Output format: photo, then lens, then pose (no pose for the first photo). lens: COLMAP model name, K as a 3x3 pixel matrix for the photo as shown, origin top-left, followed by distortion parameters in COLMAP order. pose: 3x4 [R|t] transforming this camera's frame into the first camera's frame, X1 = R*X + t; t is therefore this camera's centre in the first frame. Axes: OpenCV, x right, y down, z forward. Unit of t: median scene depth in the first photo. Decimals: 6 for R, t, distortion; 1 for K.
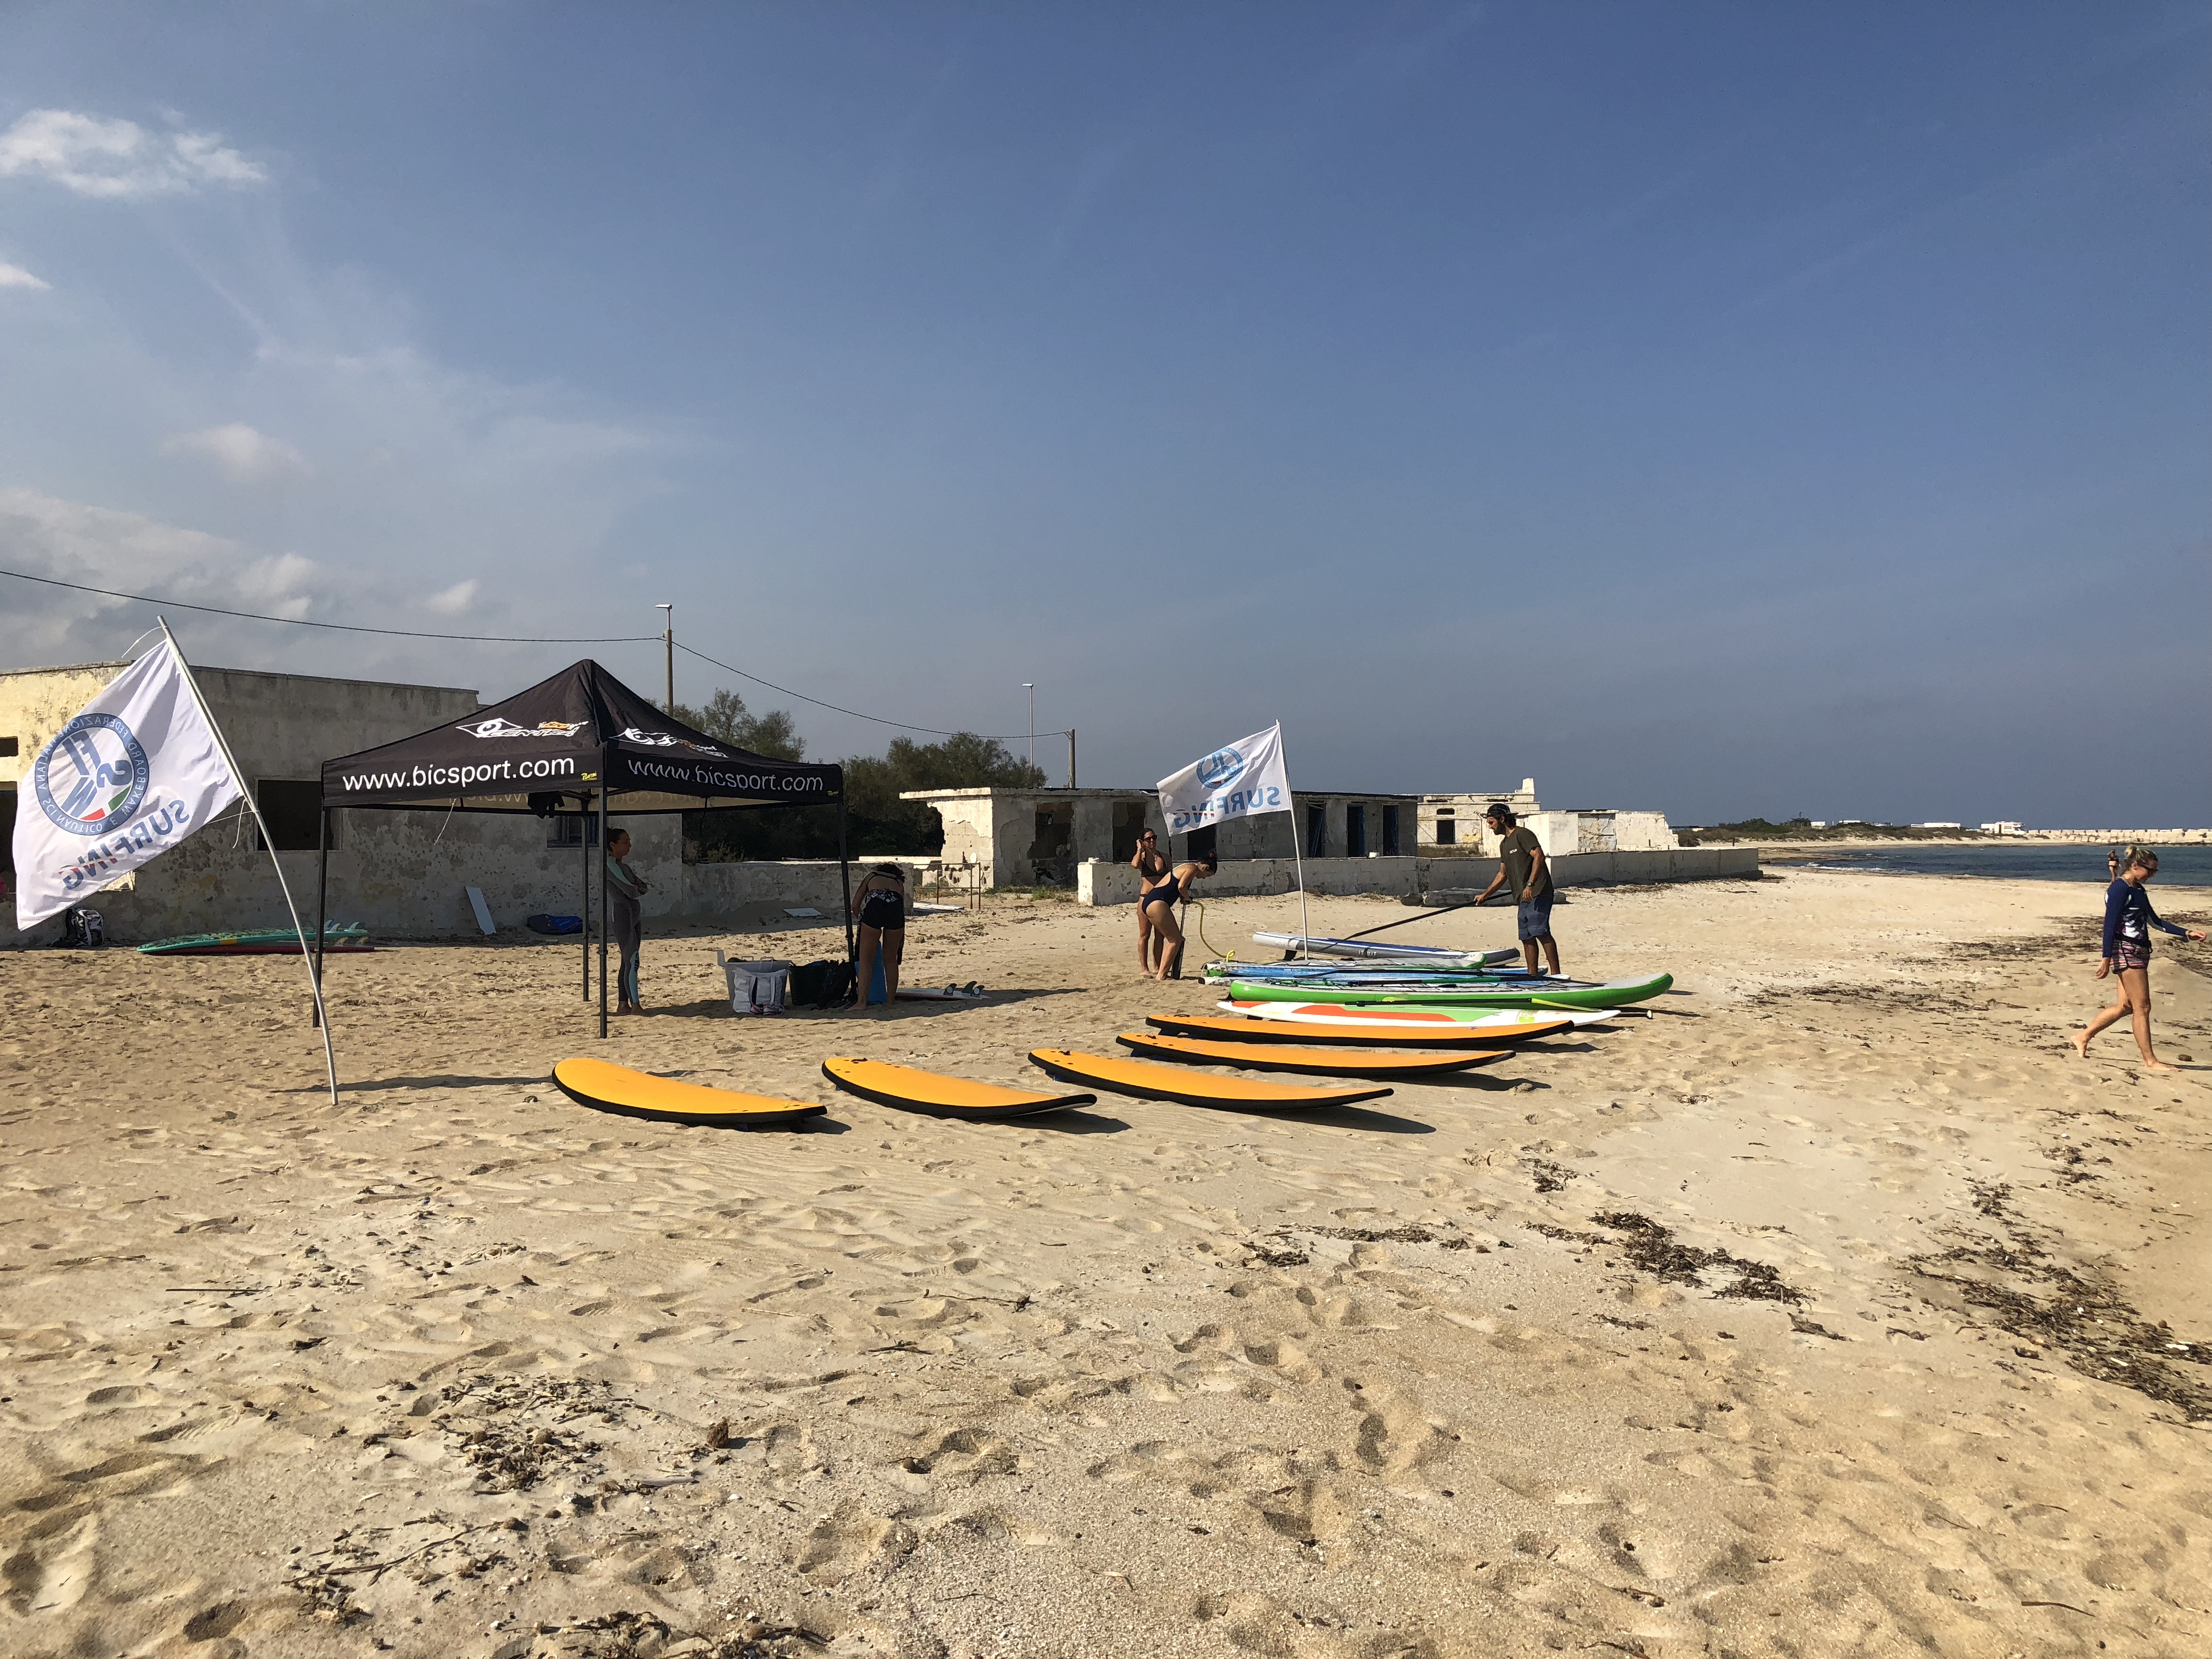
lens RADIAL K [[1874.7, 0, 1161.1], [0, 1874.7, 832.5], [0, 0, 1]] dist [0.011951, 0.000941]
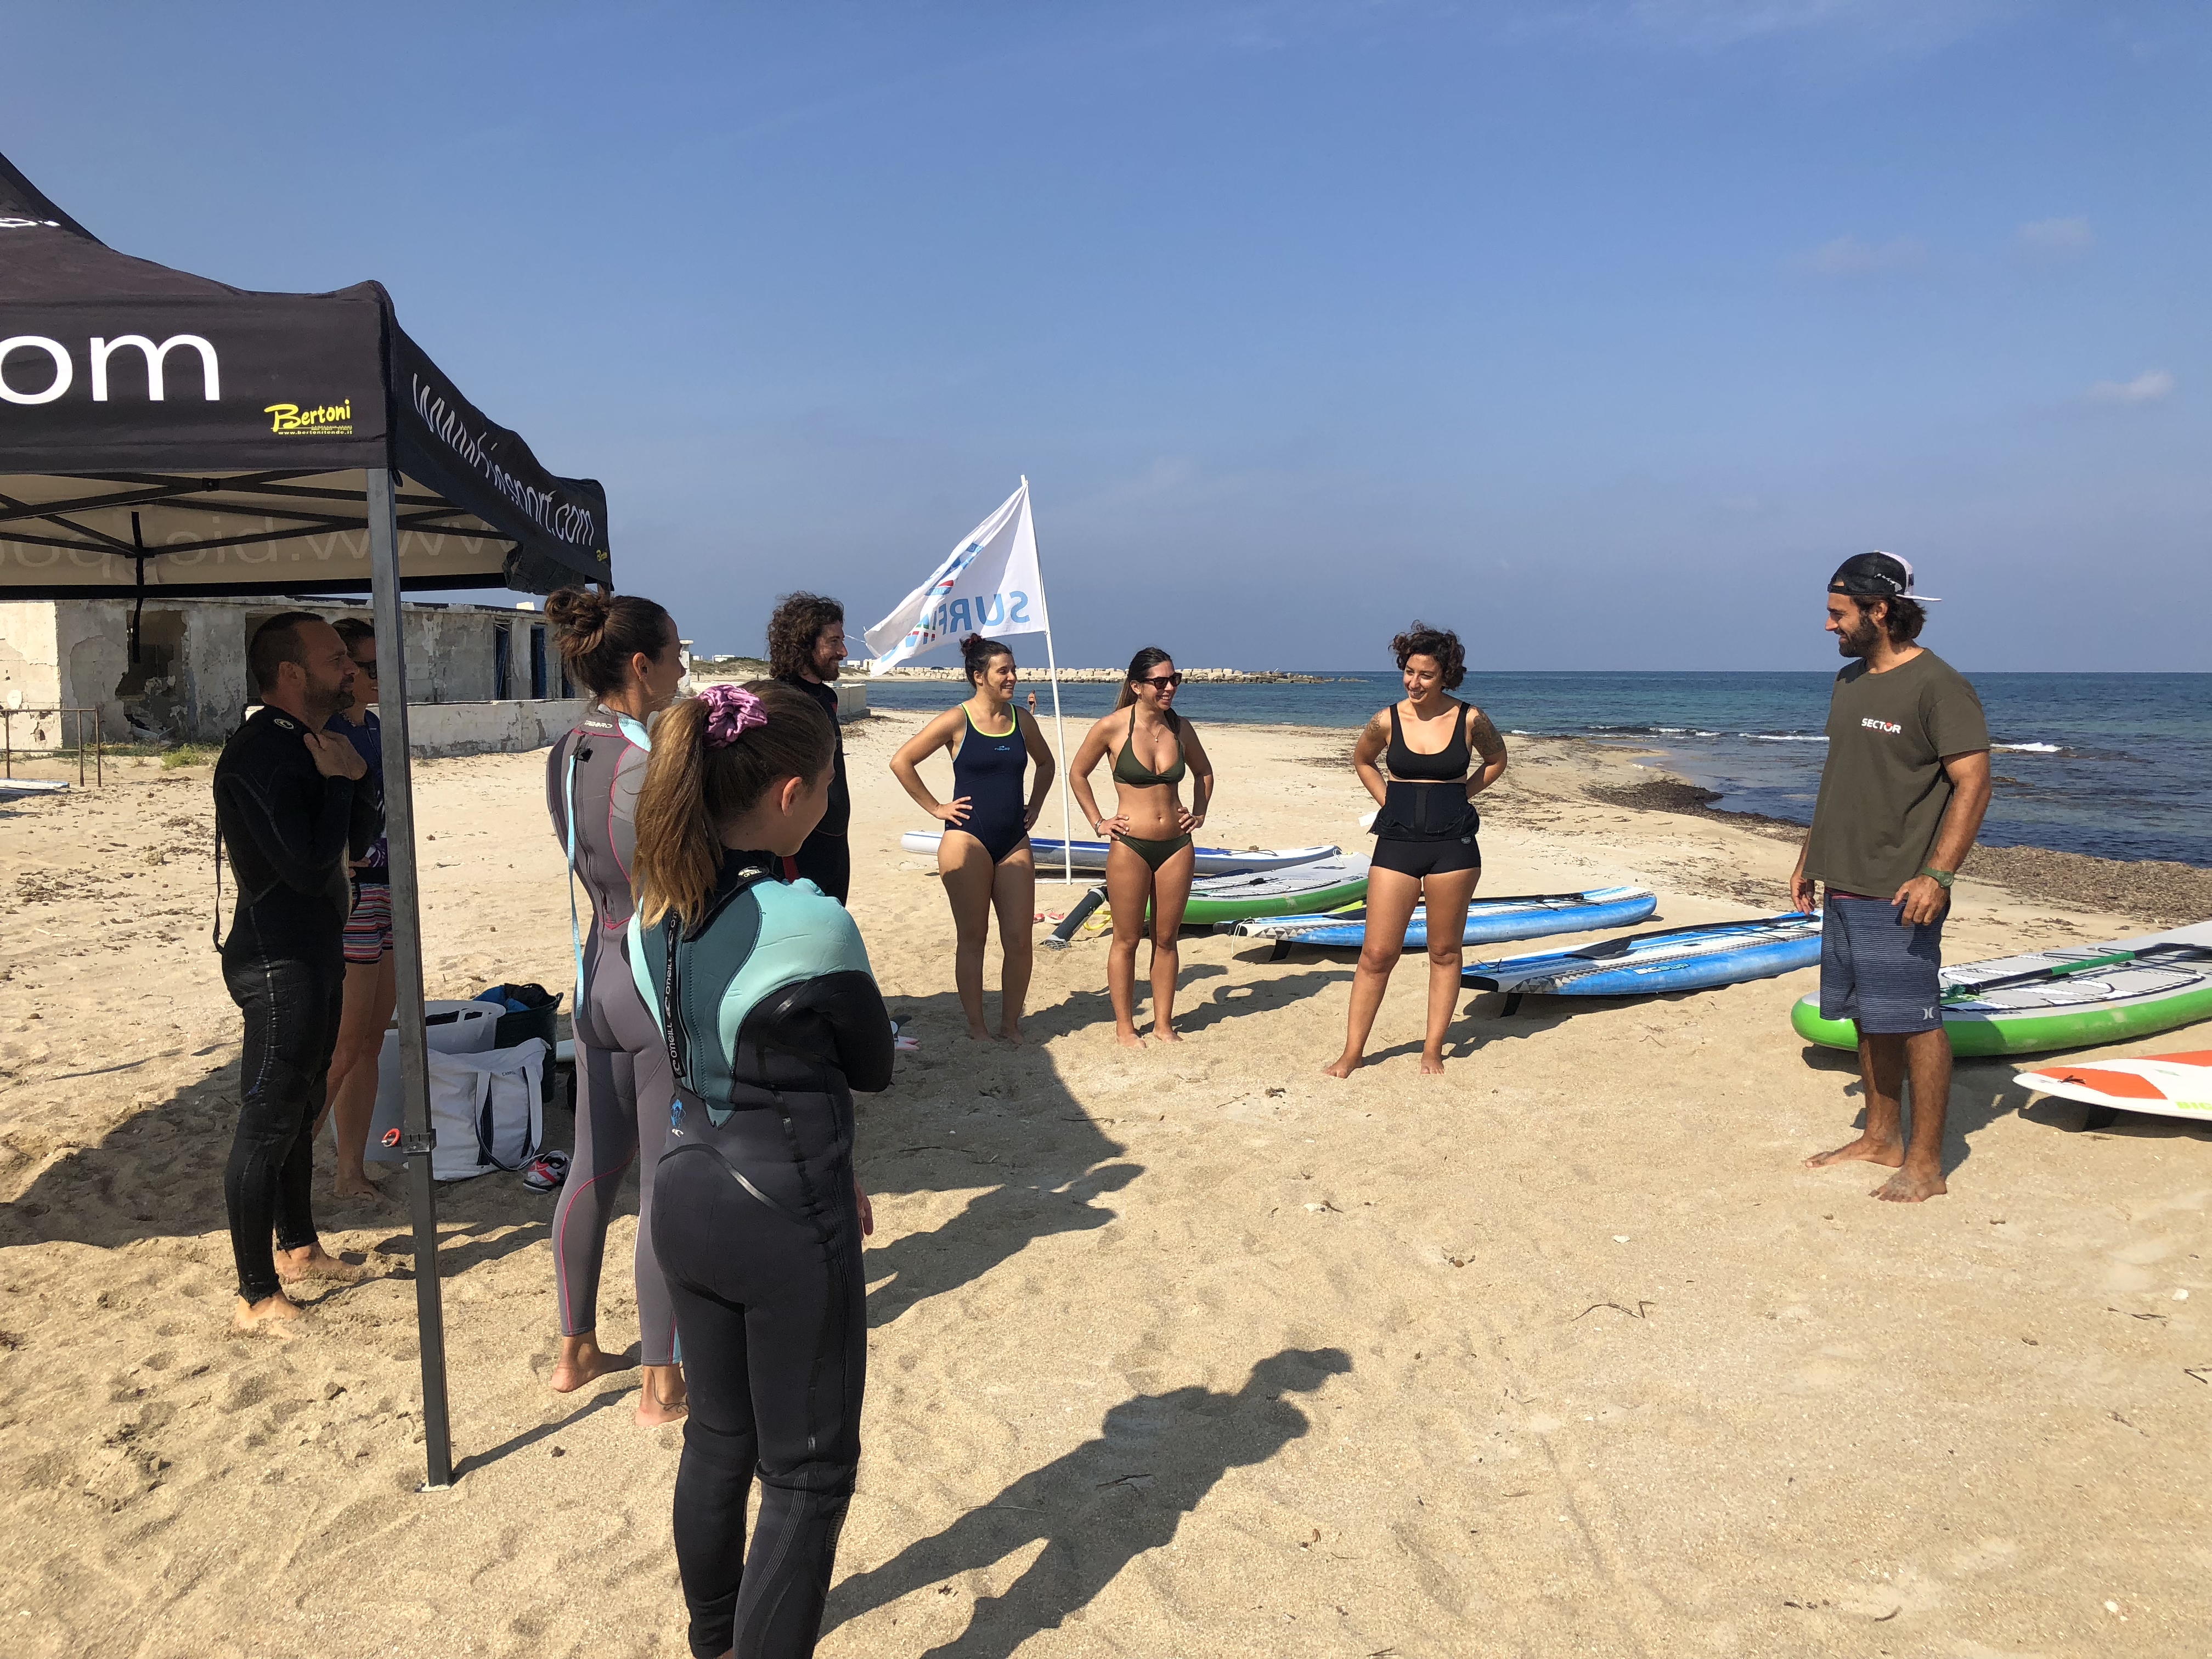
lens RADIAL K [[1804.7, 0, 1100.8], [0, 1804.7, 811.3], [0, 0, 1]] dist [0.048934, -0.084535]
pose [[0.824238, -0.033834, 0.565232, -0.299551], [-0.012023, 0.996943, 0.077208, 0.000666], [-0.566116, -0.070433, 0.821311, 0.637126]]
